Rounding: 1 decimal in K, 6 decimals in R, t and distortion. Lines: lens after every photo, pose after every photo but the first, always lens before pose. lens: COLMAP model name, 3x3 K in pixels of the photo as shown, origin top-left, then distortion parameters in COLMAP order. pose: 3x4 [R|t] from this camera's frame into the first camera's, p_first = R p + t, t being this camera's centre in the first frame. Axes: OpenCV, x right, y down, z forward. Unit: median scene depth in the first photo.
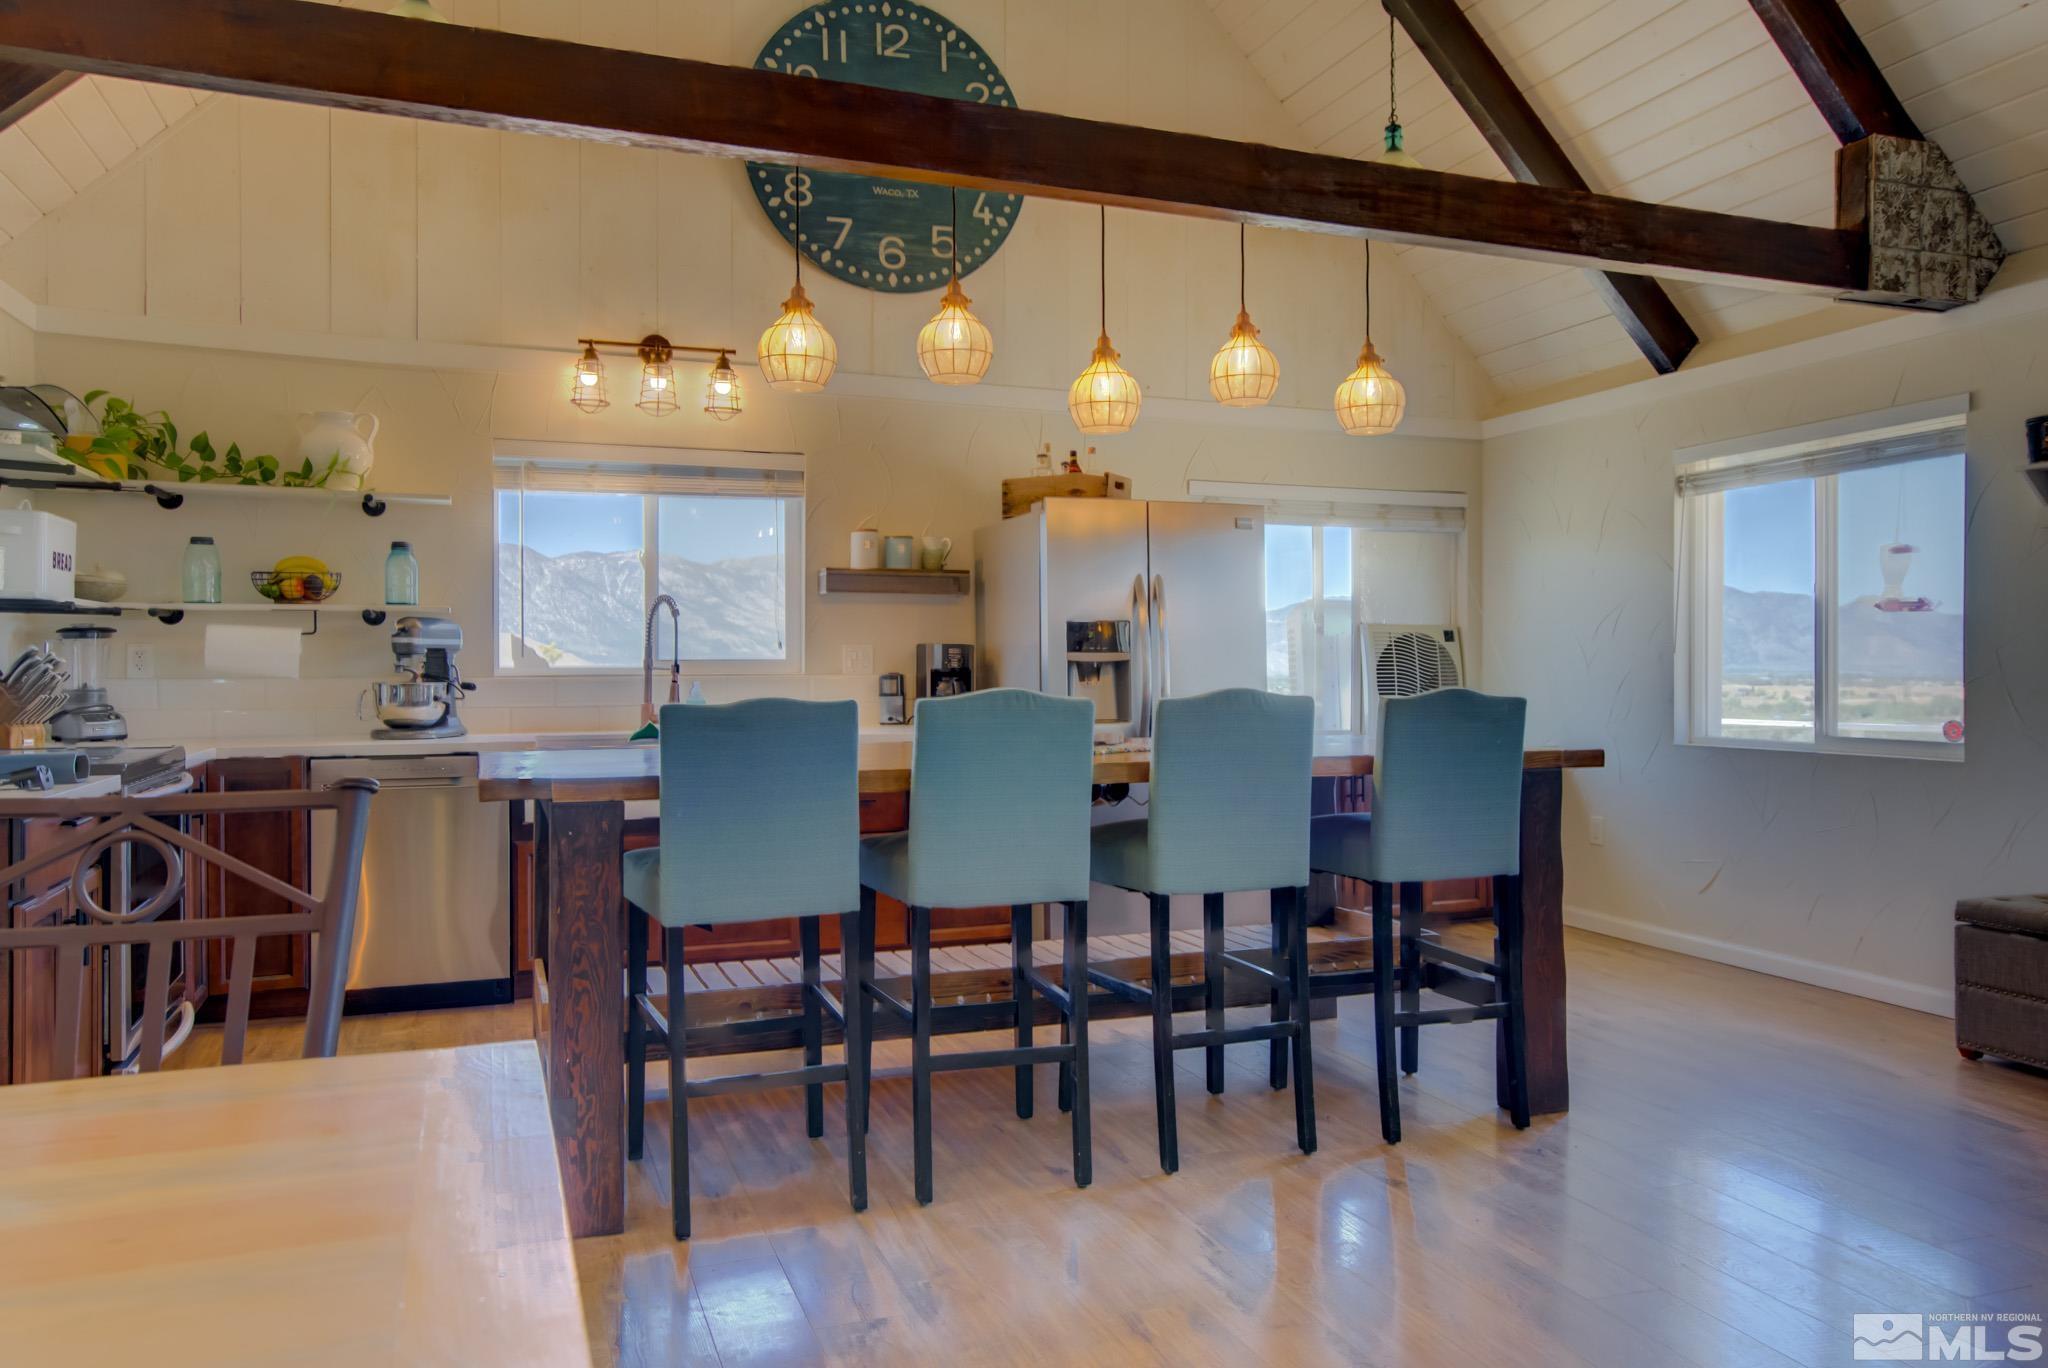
lens RADIAL K [[1411.2, 0, 1024.0], [0, 1411.2, 684.0], [0, 0, 1]] dist [-0.021575, 0.000833]
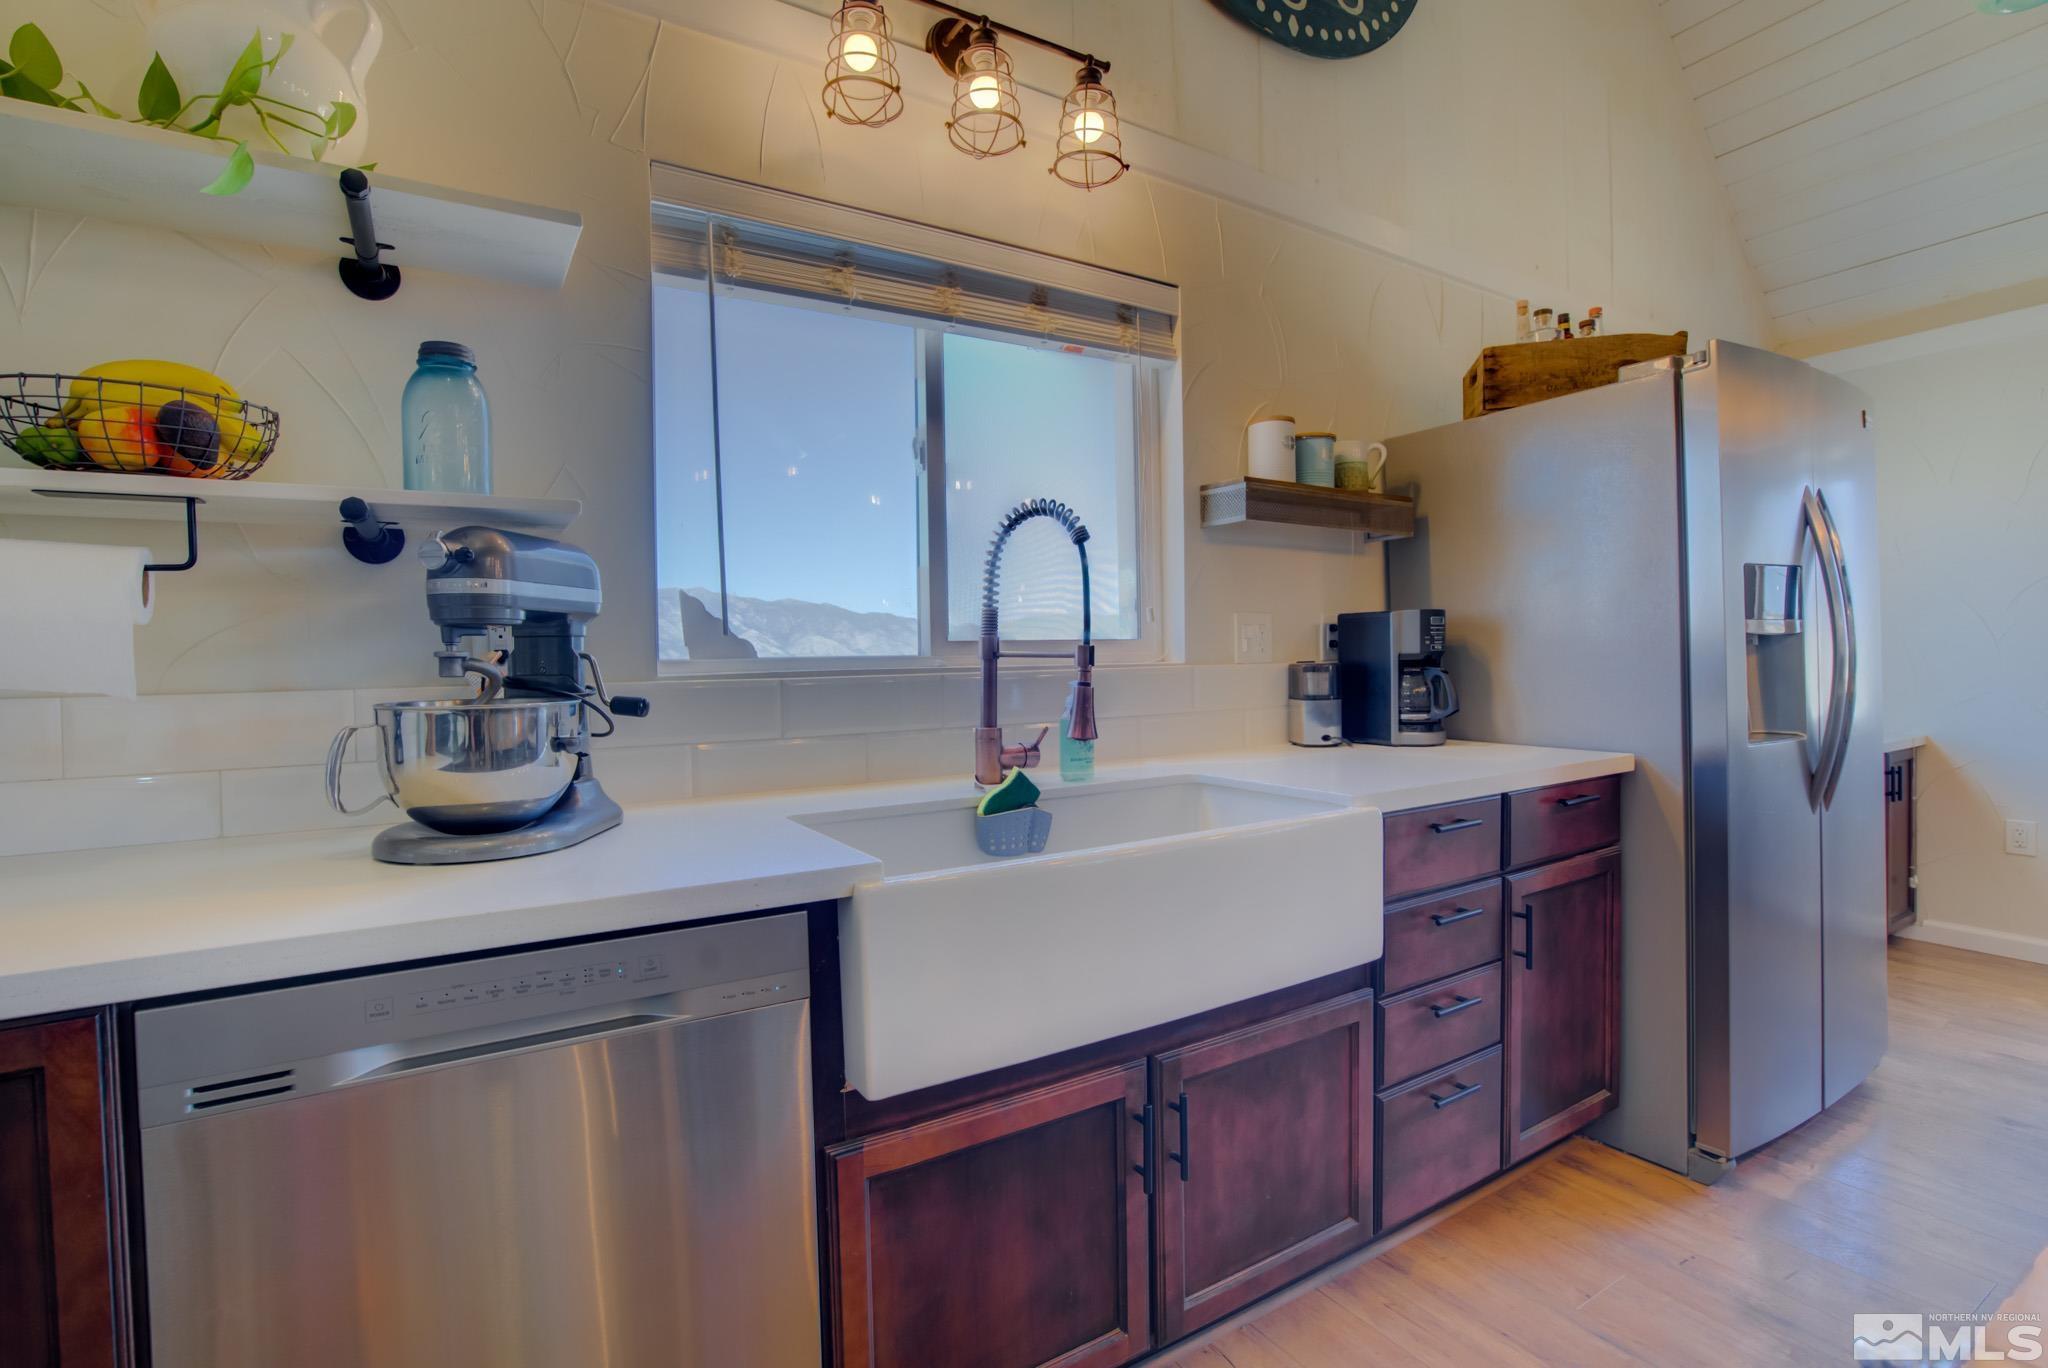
lens RADIAL K [[942.0, 0, 1016.7], [0, 942.0, 675.9], [0, 0, 1]] dist [-0.062736, 0.019867]
pose [[0.981782, -0.018688, 0.189092, -0.335456], [0.017332, 0.999811, 0.008820, -0.007442], [-0.189221, -0.005382, 0.981920, 0.715591]]
